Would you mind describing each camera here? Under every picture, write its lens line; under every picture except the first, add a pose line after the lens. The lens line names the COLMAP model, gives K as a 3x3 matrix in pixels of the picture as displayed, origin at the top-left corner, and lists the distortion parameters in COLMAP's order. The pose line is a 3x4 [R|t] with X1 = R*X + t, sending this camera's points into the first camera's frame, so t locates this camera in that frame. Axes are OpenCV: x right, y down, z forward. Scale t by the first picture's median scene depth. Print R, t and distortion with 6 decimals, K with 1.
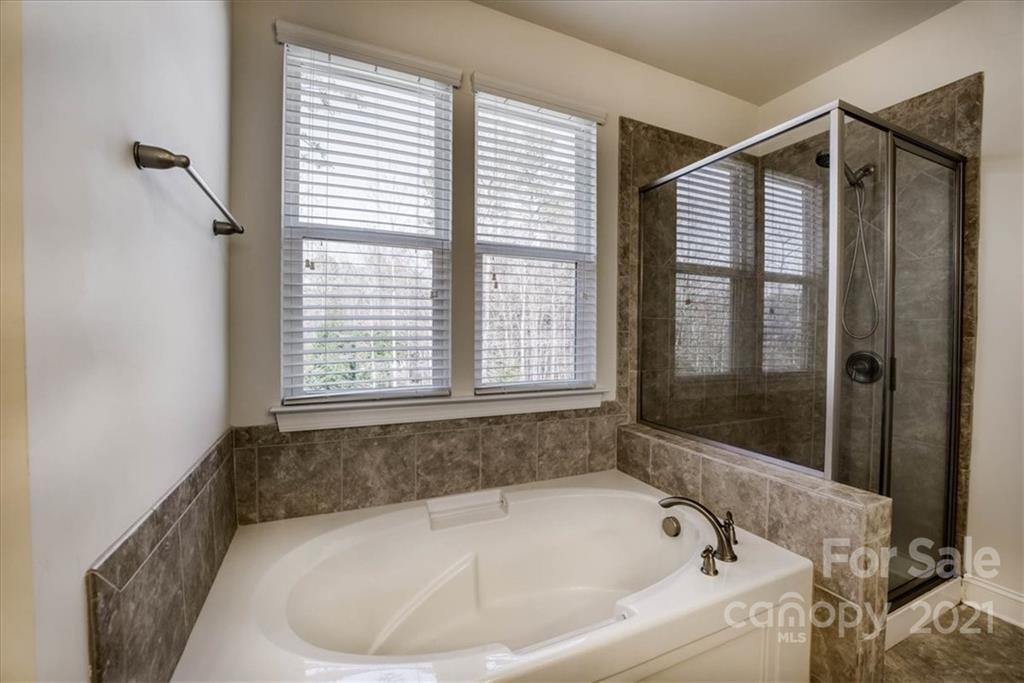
lens RADIAL K [[417.5, 0, 516.8], [0, 417.5, 340.4], [0, 0, 1]] dist [-0.024974, 0.000147]
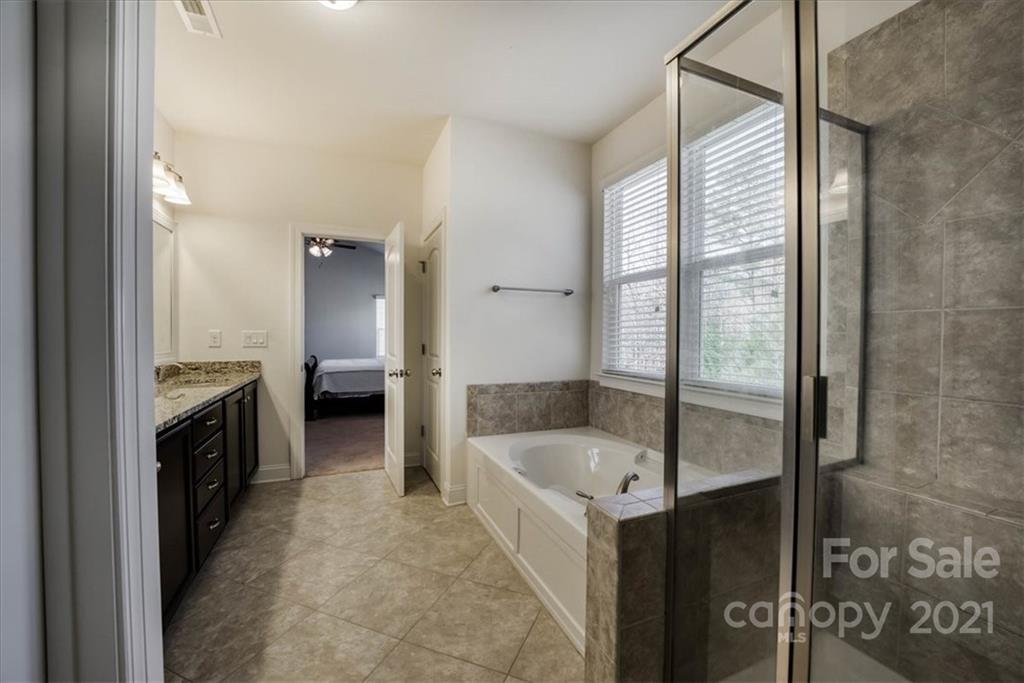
lens RADIAL K [[417.5, 0, 516.9], [0, 417.5, 341.6], [0, 0, 1]] dist [-0.024974, 0.000147]
pose [[-0.025094, 0.009128, -0.999643, 1.266352], [-0.020994, 0.999733, 0.009655, -0.000367], [0.999465, 0.021229, -0.024895, 0.563067]]
